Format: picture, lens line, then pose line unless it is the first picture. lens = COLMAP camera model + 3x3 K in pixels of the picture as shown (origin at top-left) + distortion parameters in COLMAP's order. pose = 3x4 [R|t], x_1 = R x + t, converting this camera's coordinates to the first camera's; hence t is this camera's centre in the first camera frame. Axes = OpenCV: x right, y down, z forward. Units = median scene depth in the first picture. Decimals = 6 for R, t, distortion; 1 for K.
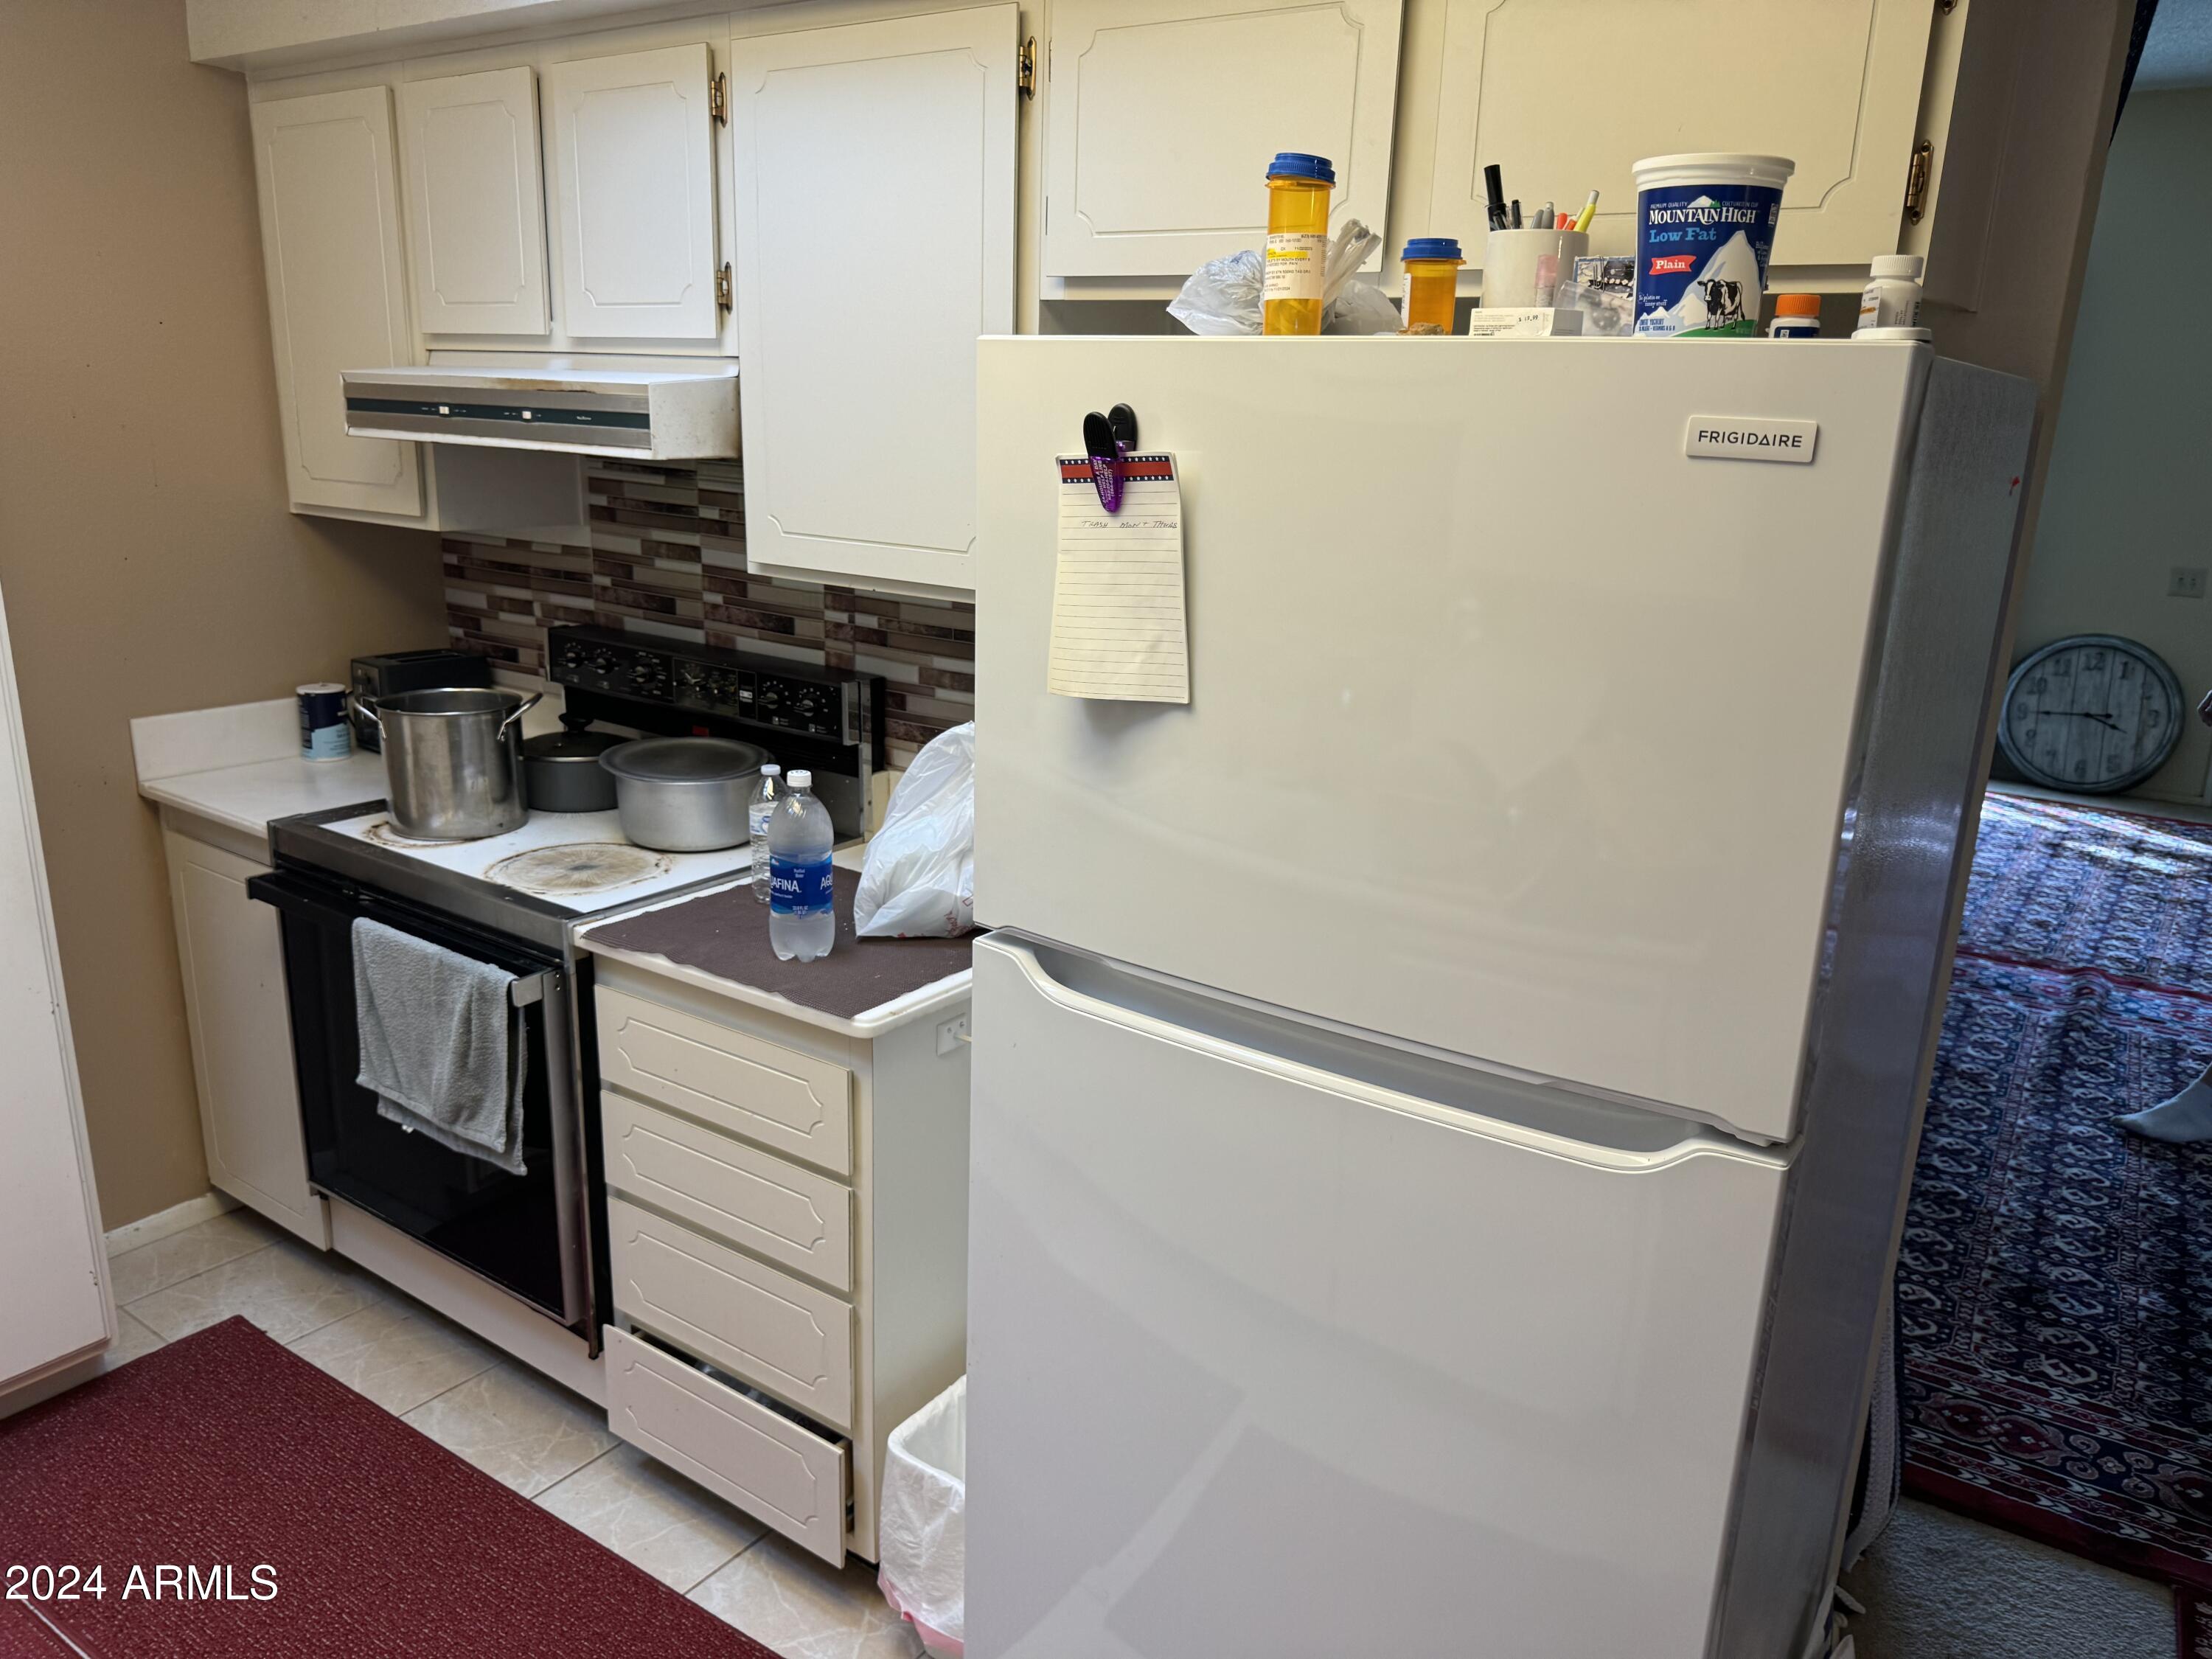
lens RADIAL K [[1541.4, 0, 1118.5], [0, 1541.4, 836.2], [0, 0, 1]] dist [0.045057, -0.058529]
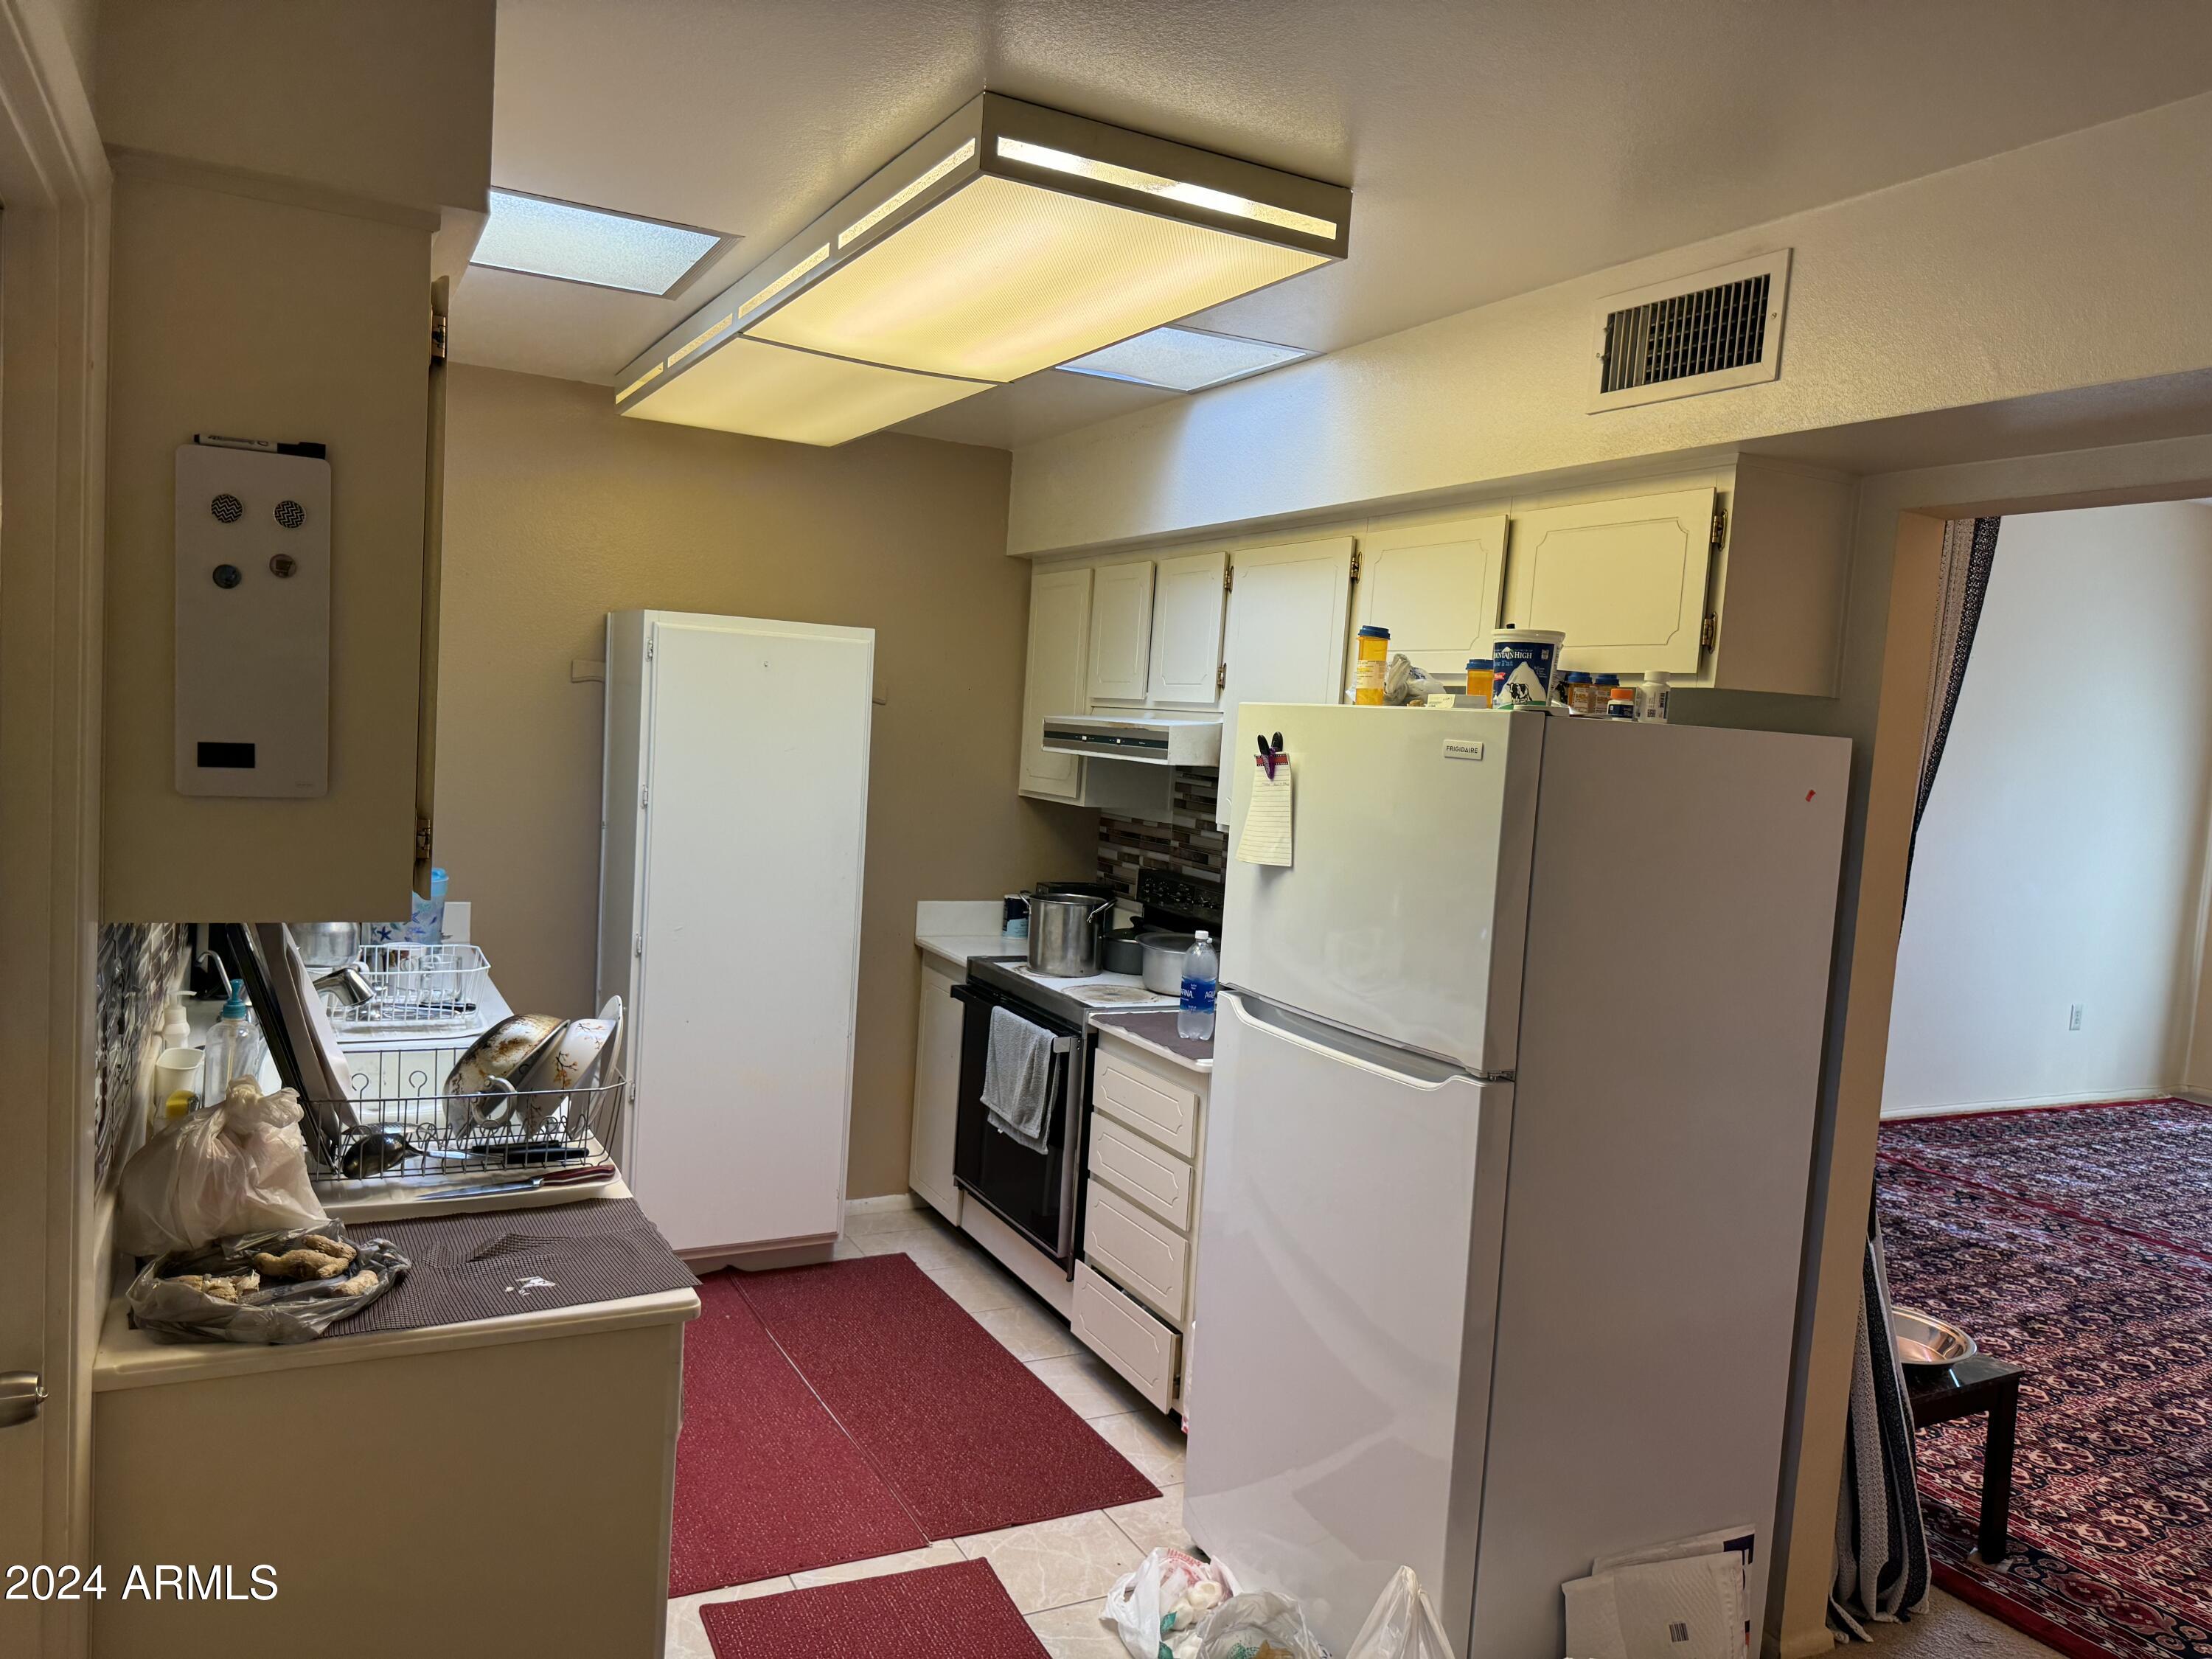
lens RADIAL K [[1541.4, 0, 1112.1], [0, 1541.4, 848.7], [0, 0, 1]] dist [0.045057, -0.058529]
pose [[0.882409, 0.063645, -0.466158, 0.472578], [-0.163053, 0.970772, -0.176110, 0.176434], [0.441325, 0.231410, 0.866996, -0.556211]]
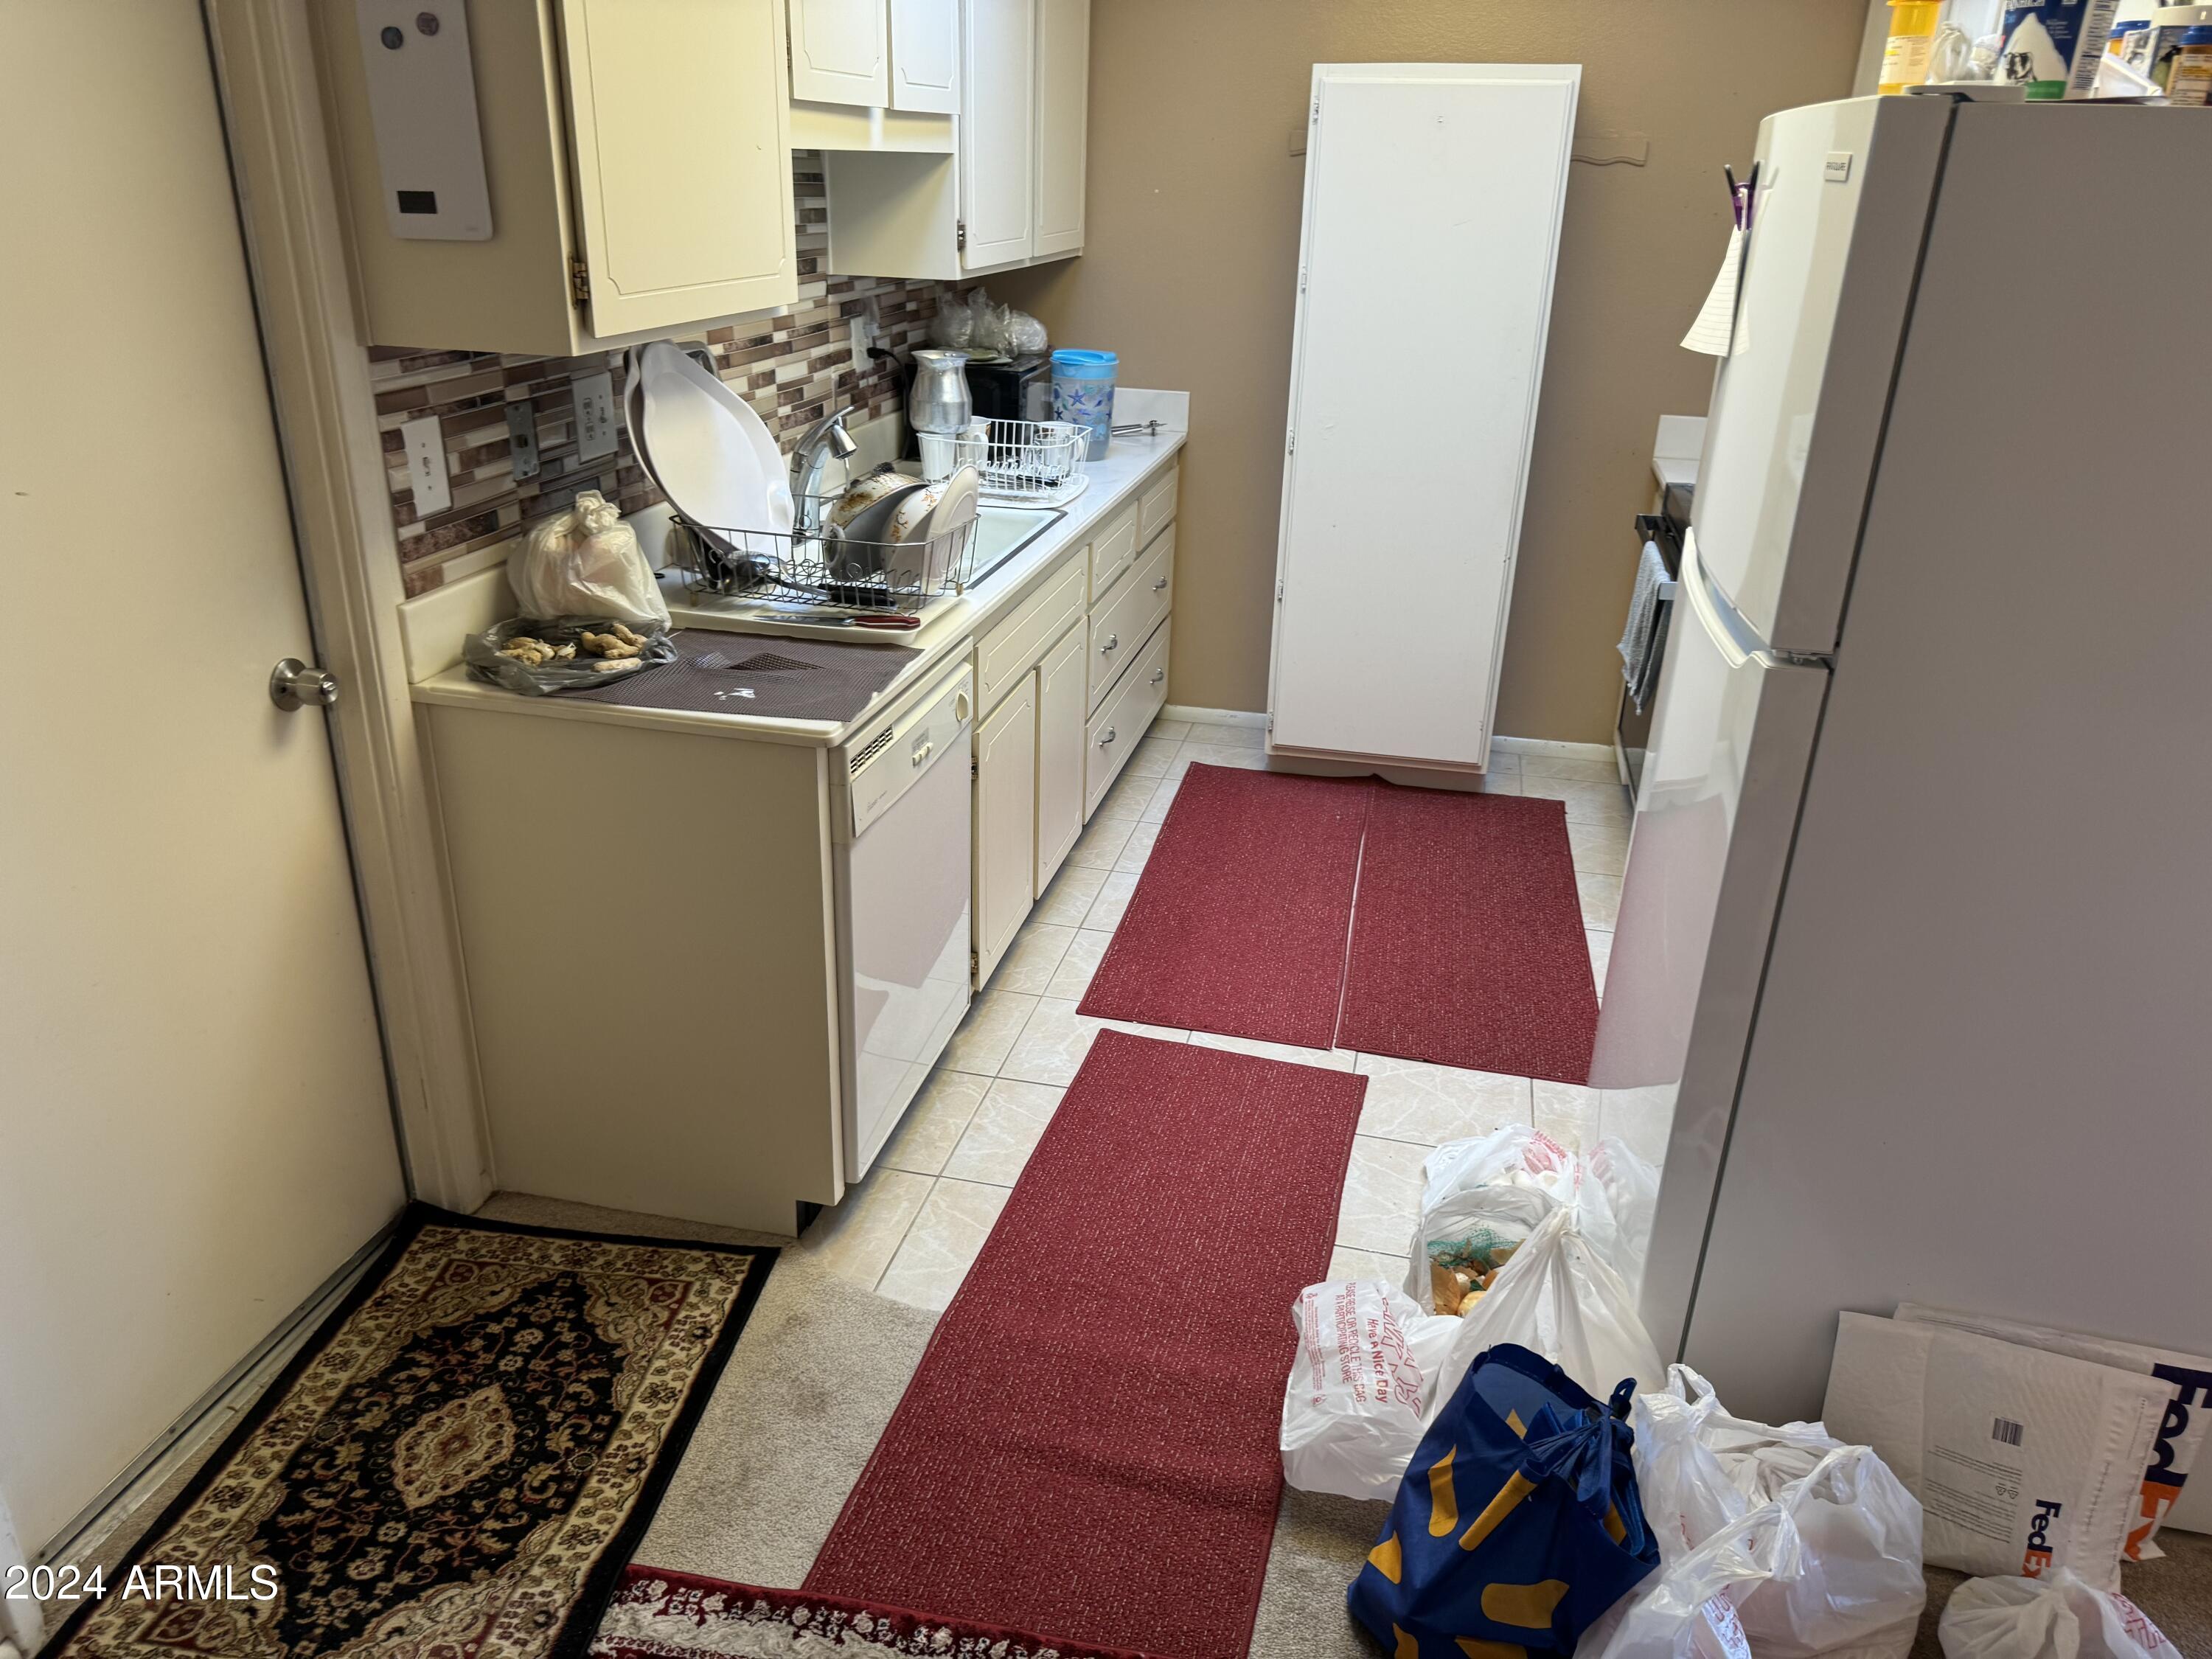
lens RADIAL K [[1541.4, 0, 1106.9], [0, 1541.4, 850.1], [0, 0, 1]] dist [0.045057, -0.058529]
pose [[0.364785, 0.354980, -0.860768, 0.787444], [-0.269612, 0.925137, 0.267267, 0.073859], [0.891202, 0.134579, 0.433183, -0.108530]]
